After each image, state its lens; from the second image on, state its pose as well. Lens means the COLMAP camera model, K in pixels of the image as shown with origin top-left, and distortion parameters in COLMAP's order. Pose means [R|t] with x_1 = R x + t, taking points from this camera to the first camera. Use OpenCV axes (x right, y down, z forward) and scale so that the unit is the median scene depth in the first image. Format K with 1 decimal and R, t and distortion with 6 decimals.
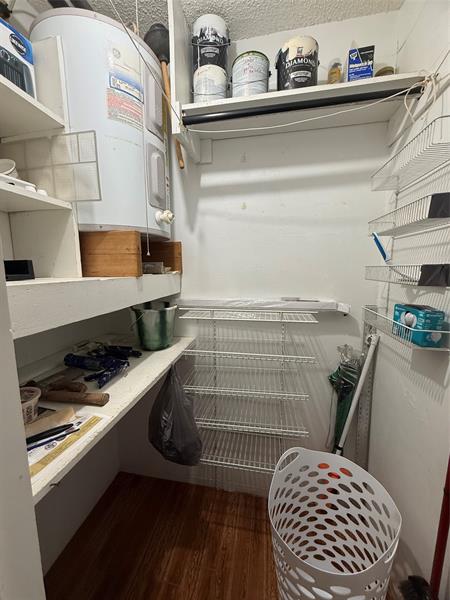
lens RADIAL K [[239.5, 0, 223.7], [0, 239.5, 299.0], [0, 0, 1]] dist [0.000349, -0.000382]
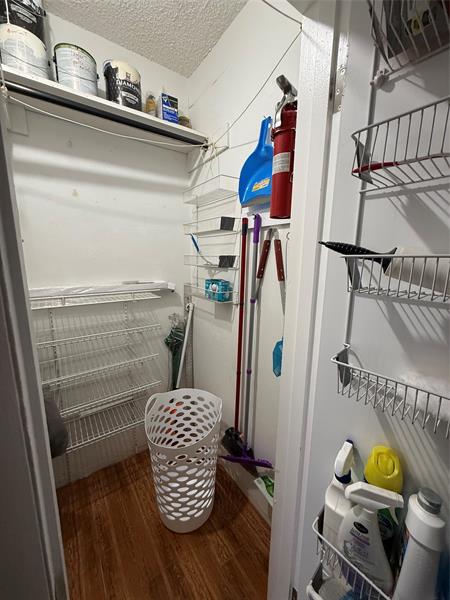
lens RADIAL K [[239.5, 0, 223.7], [0, 239.5, 299.0], [0, 0, 1]] dist [0.000349, -0.000382]
pose [[0.695806, -0.113323, 0.709233, -0.285562], [0.076860, 0.993552, 0.083348, 0.020708], [-0.714105, -0.003483, 0.700030, -0.172759]]
